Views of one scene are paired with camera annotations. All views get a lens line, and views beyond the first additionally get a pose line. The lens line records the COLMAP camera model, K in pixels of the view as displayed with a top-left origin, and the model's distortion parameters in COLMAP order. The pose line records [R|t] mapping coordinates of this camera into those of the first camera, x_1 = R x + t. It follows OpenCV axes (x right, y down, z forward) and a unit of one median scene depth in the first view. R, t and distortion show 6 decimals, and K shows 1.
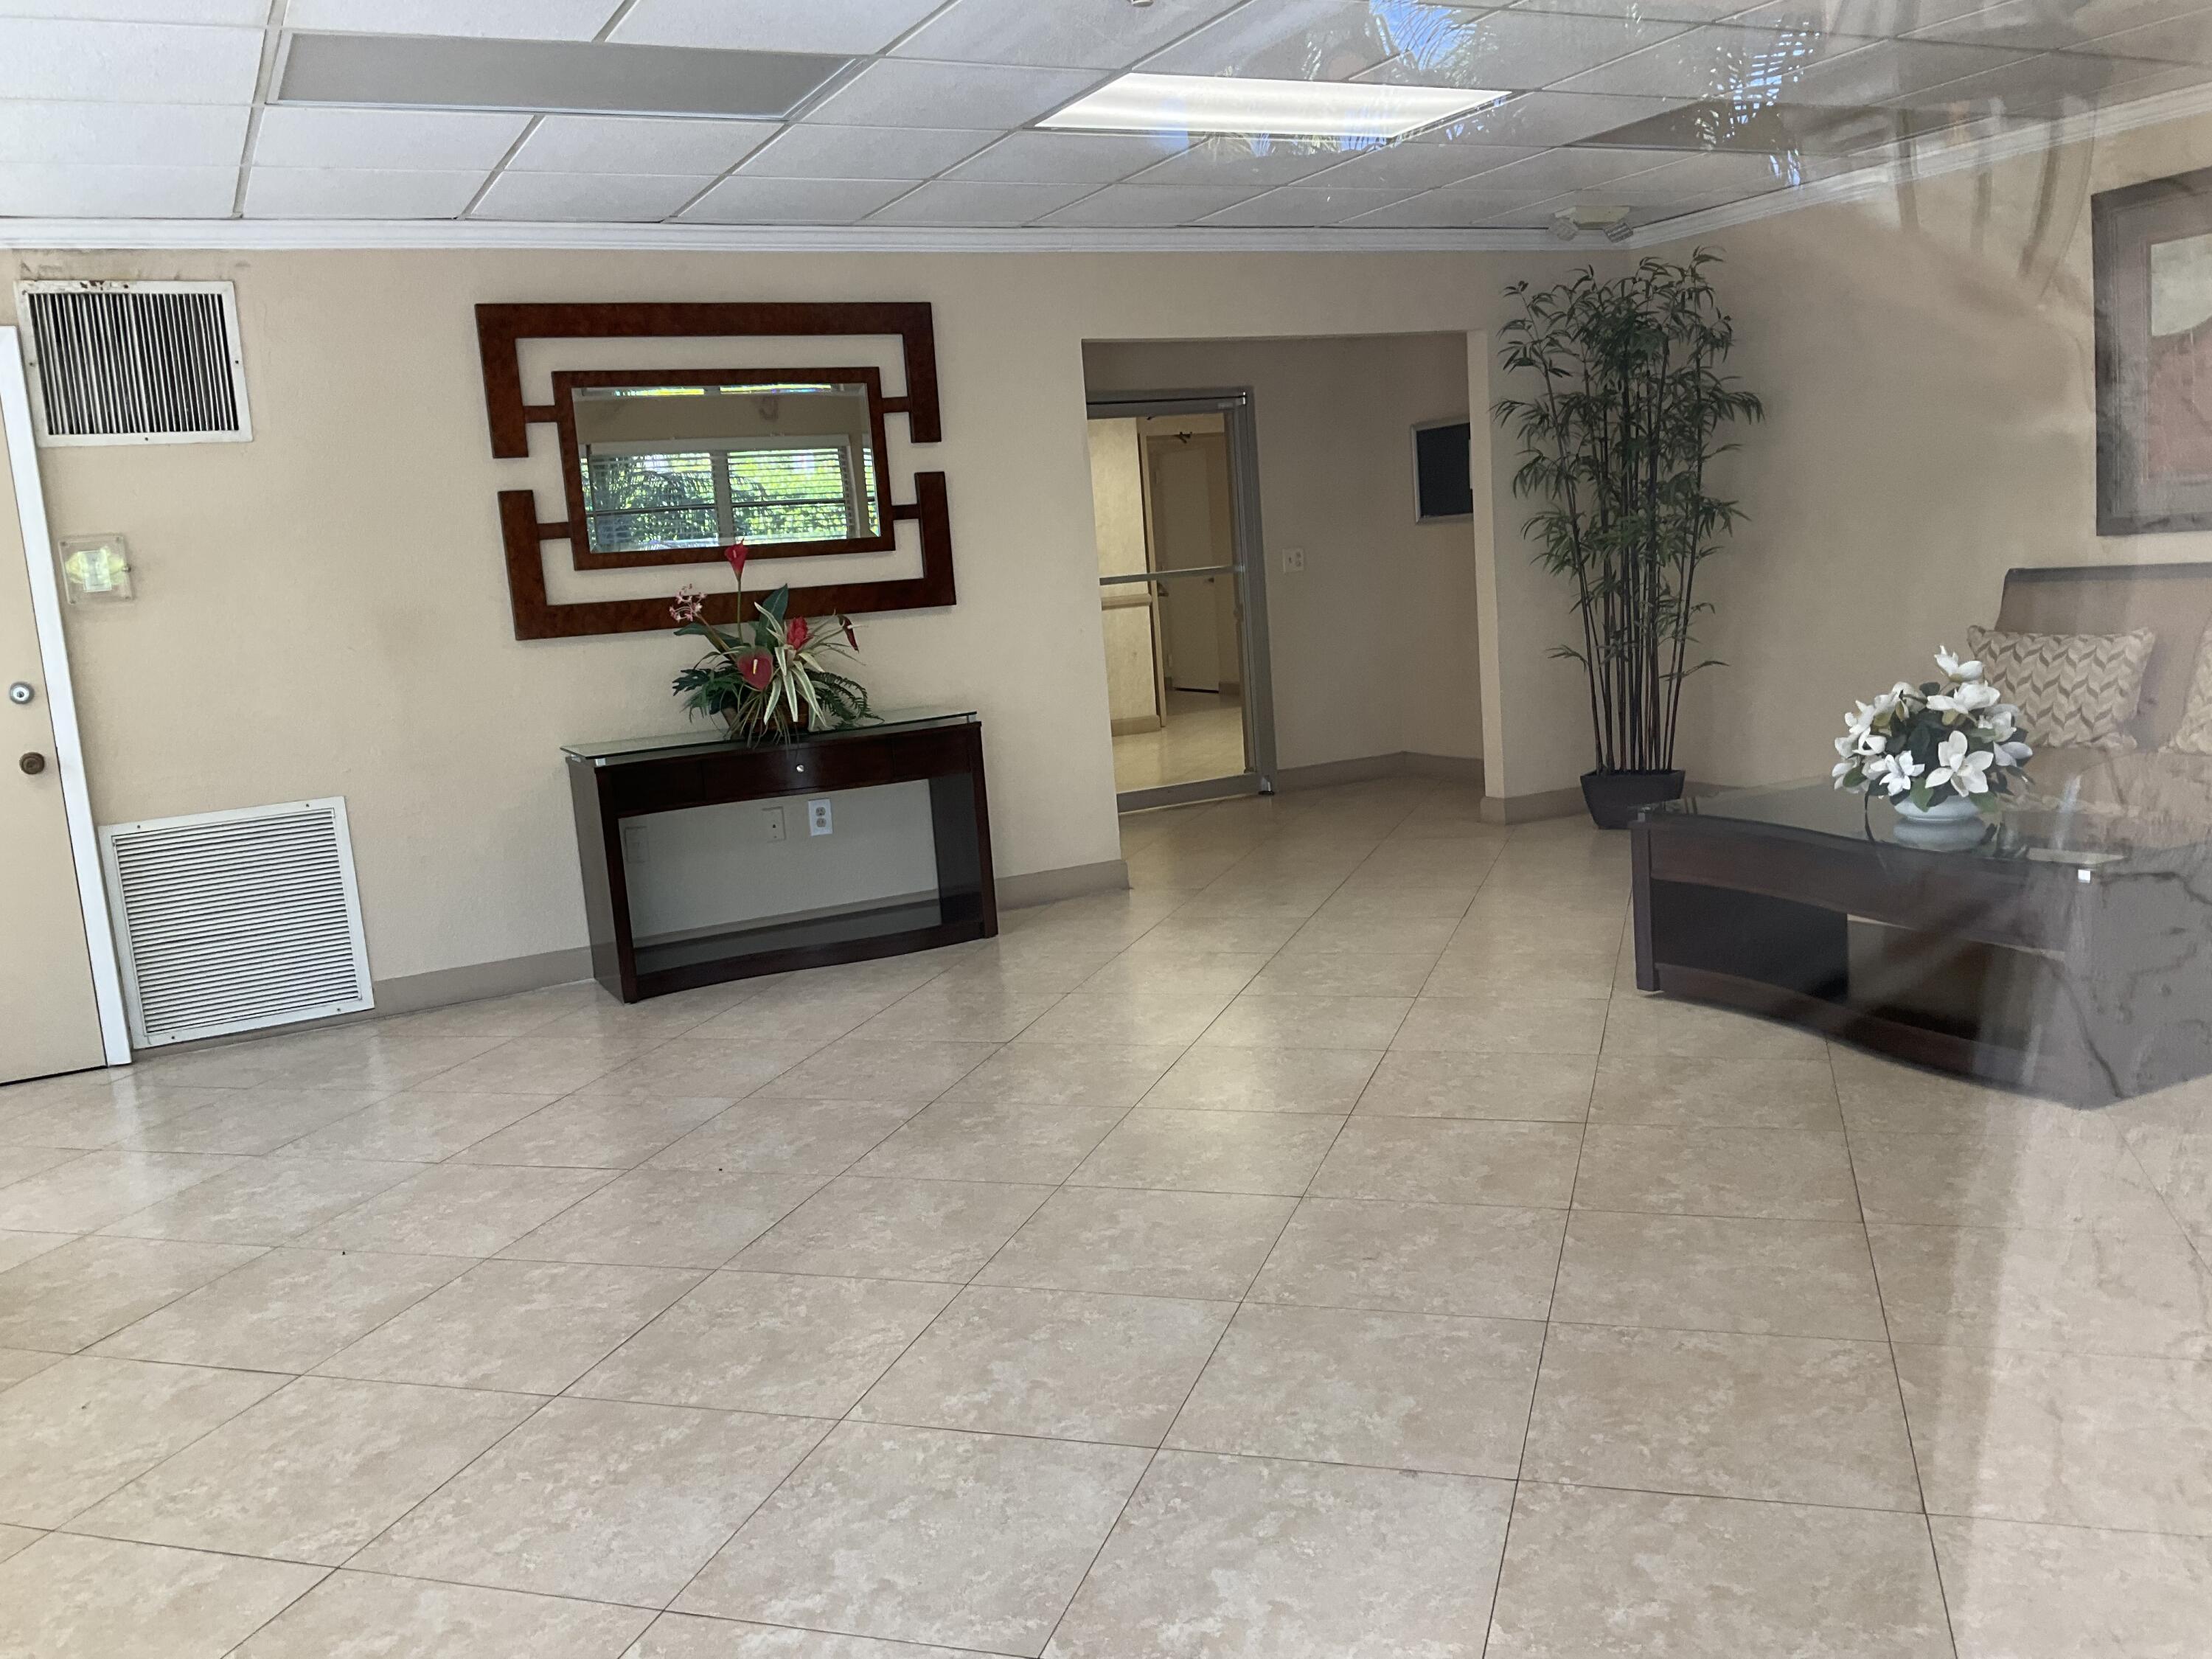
lens RADIAL K [[1809.3, 0, 1096.2], [0, 1809.3, 816.6], [0, 0, 1]] dist [0.118351, -0.227181]
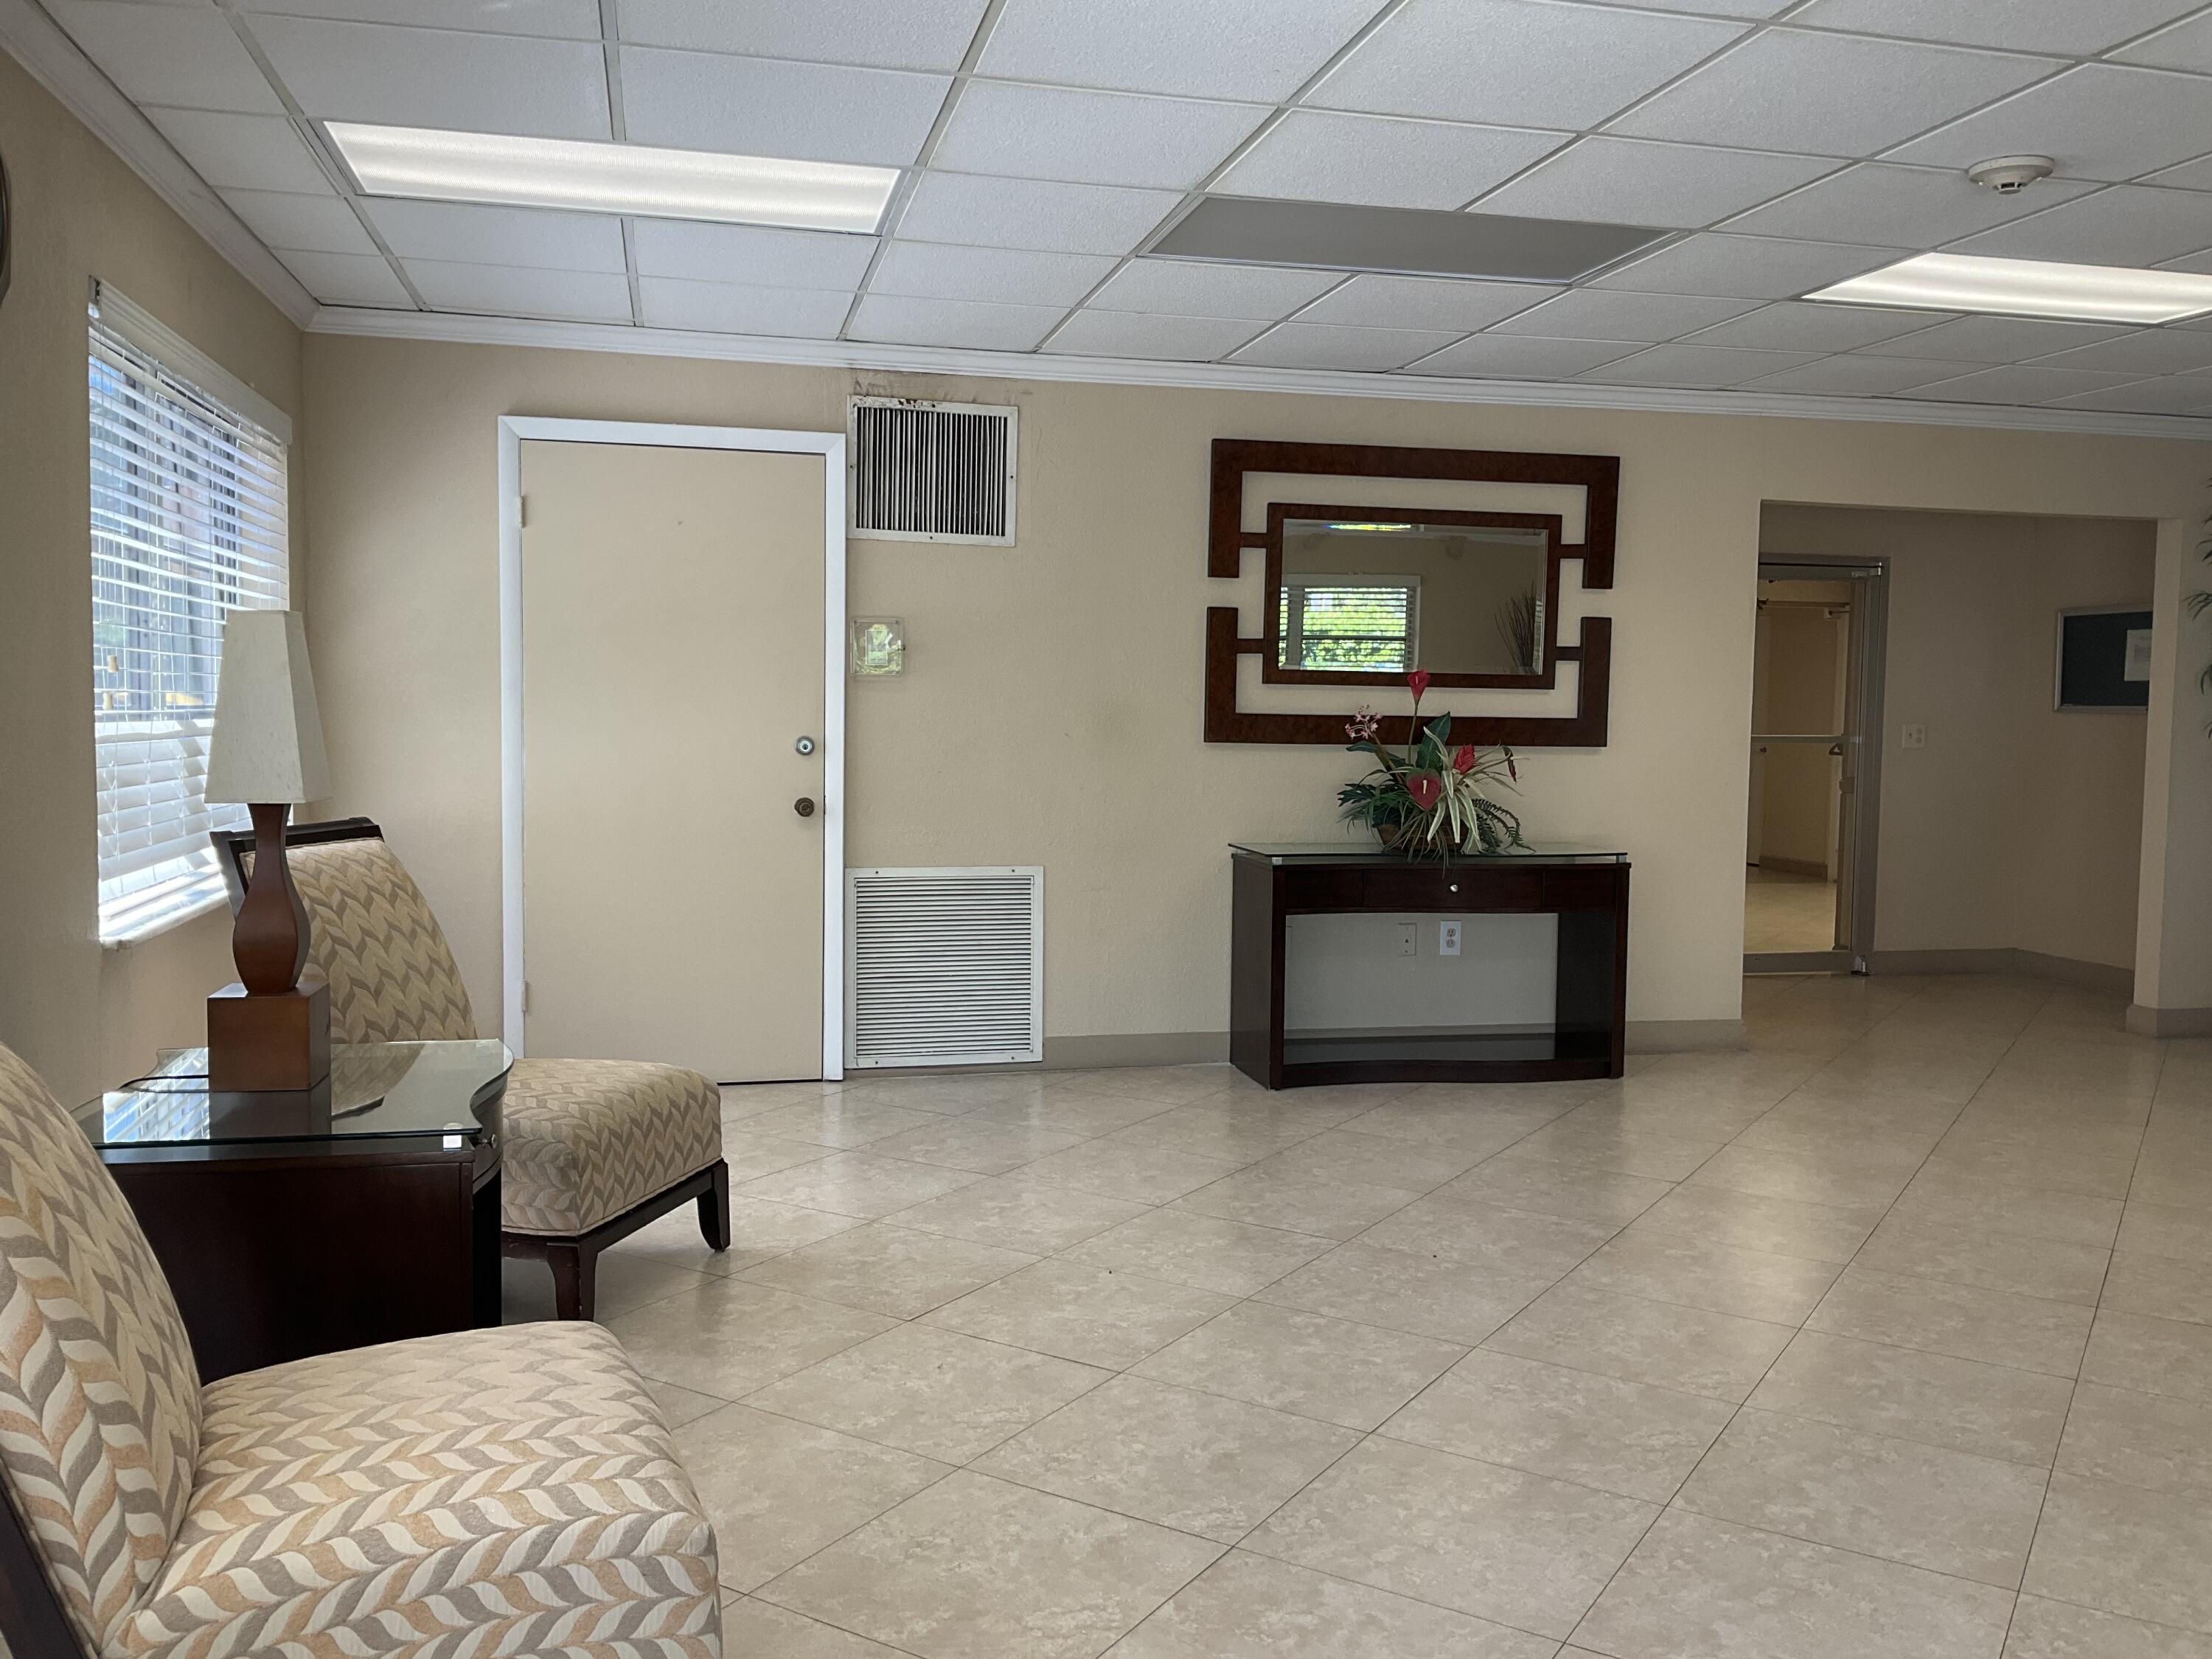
lens RADIAL K [[1809.3, 0, 1096.2], [0, 1809.3, 816.6], [0, 0, 1]] dist [0.118351, -0.227181]
pose [[0.967424, 0.105170, -0.230281, -0.126670], [-0.122520, 0.990506, -0.062349, 0.023042], [0.221538, 0.088532, 0.971125, -0.059591]]
